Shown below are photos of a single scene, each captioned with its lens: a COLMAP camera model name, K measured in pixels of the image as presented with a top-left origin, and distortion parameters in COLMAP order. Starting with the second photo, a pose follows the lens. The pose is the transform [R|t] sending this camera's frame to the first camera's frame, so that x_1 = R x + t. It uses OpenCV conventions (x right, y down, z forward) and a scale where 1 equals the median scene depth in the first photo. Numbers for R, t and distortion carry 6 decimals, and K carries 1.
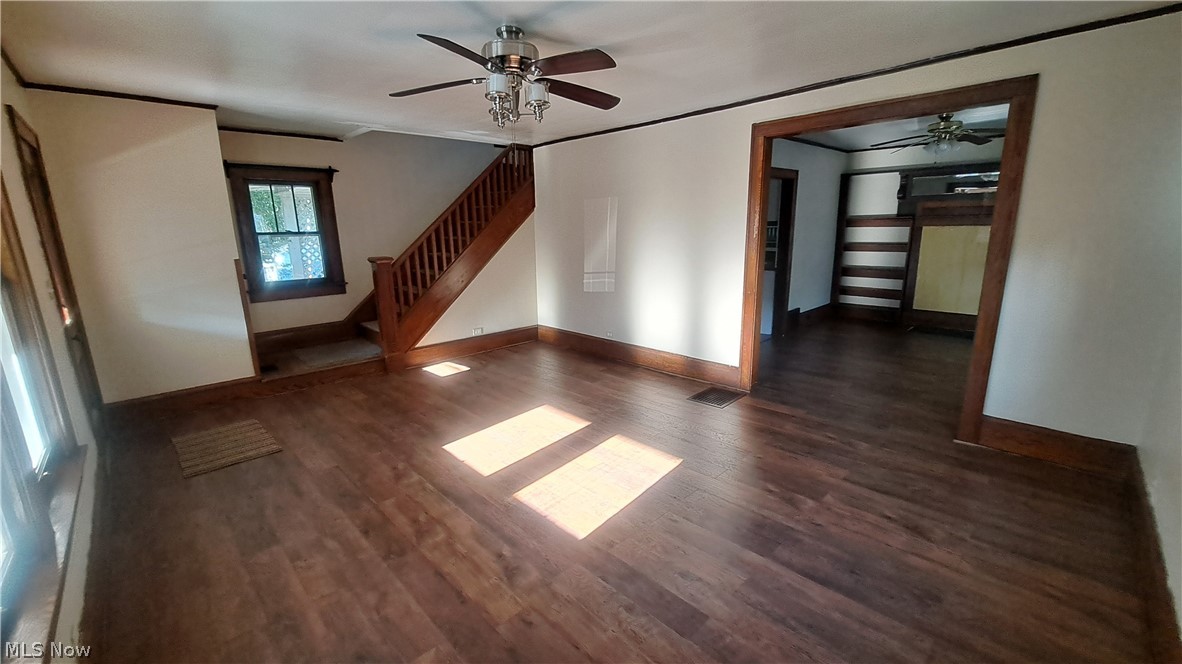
lens RADIAL K [[472.7, 0, 591.0], [0, 472.7, 332.0], [0, 0, 1]] dist [-0.009689, -0.000383]
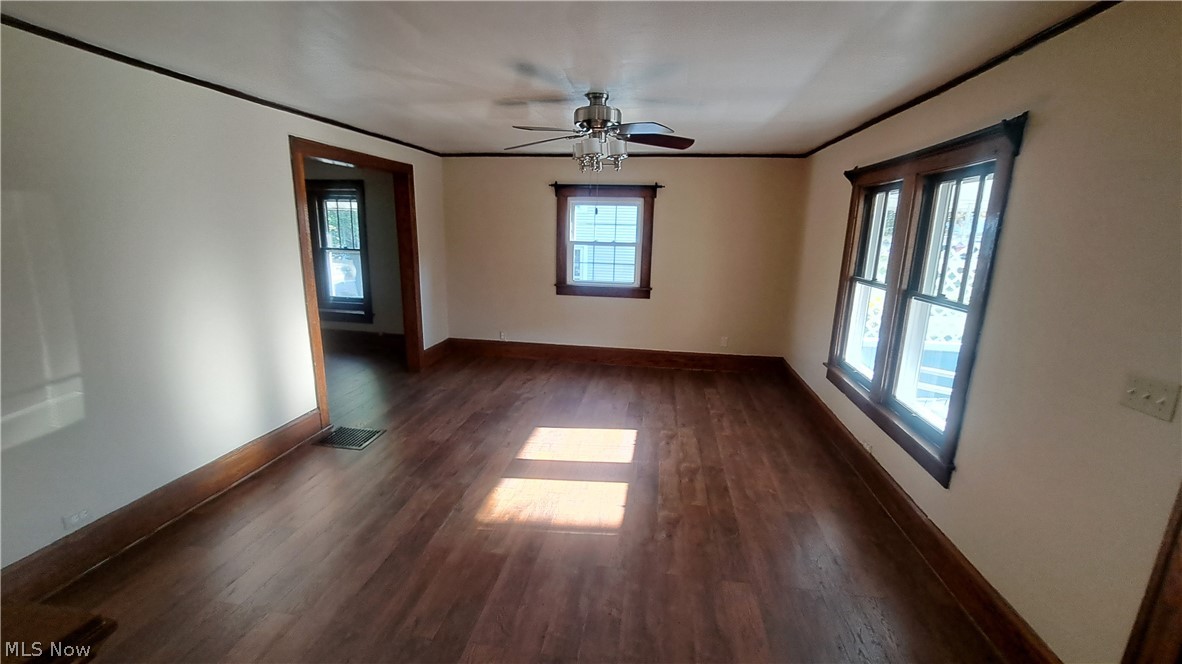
lens RADIAL K [[472.7, 0, 591.0], [0, 472.7, 332.0], [0, 0, 1]] dist [-0.009689, -0.000383]
pose [[-0.604683, -0.162780, 0.779654, -1.253597], [0.158891, 0.934561, 0.318355, -0.484786], [-0.780456, 0.316384, -0.539249, 1.937139]]
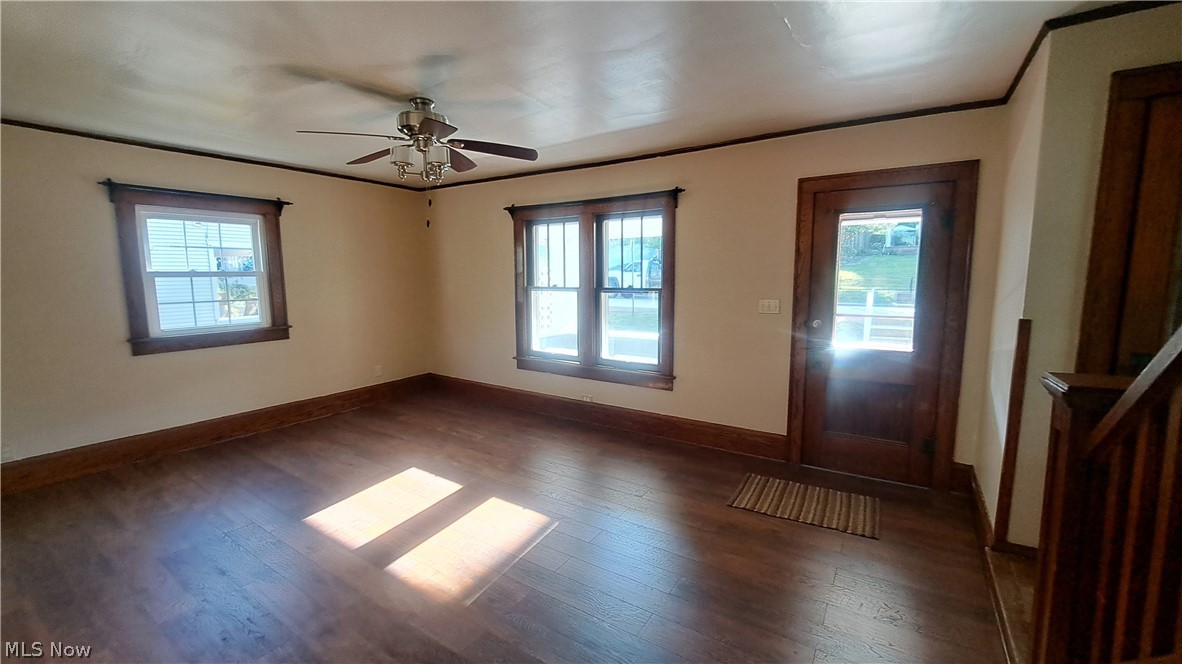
lens RADIAL K [[472.7, 0, 591.0], [0, 472.7, 332.0], [0, 0, 1]] dist [-0.009689, -0.000383]
pose [[-0.976455, 0.052903, -0.209134, -0.314364], [-0.019880, 0.943269, 0.331435, -0.526774], [0.214803, 0.327789, -0.920008, 2.416732]]
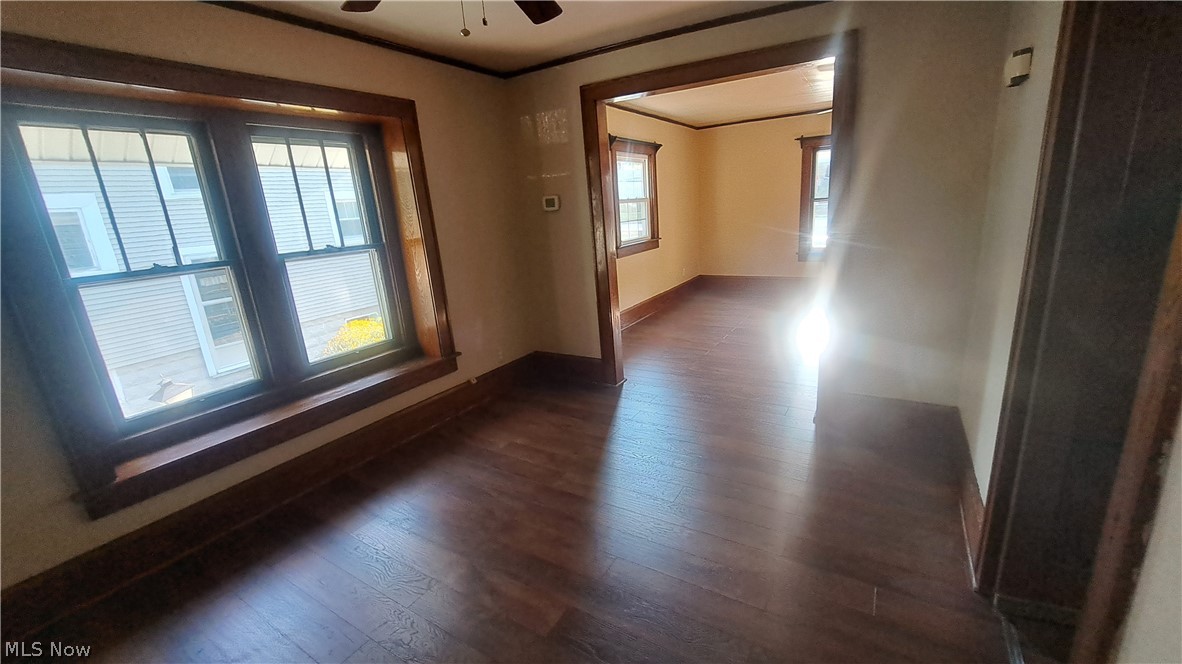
lens RADIAL K [[472.7, 0, 591.0], [0, 472.7, 332.0], [0, 0, 1]] dist [-0.009689, -0.000383]
pose [[-0.967066, 0.149963, -0.205658, 1.551970], [0.040159, 0.887780, 0.458513, -0.656013], [0.251339, 0.435154, -0.864564, 2.819693]]
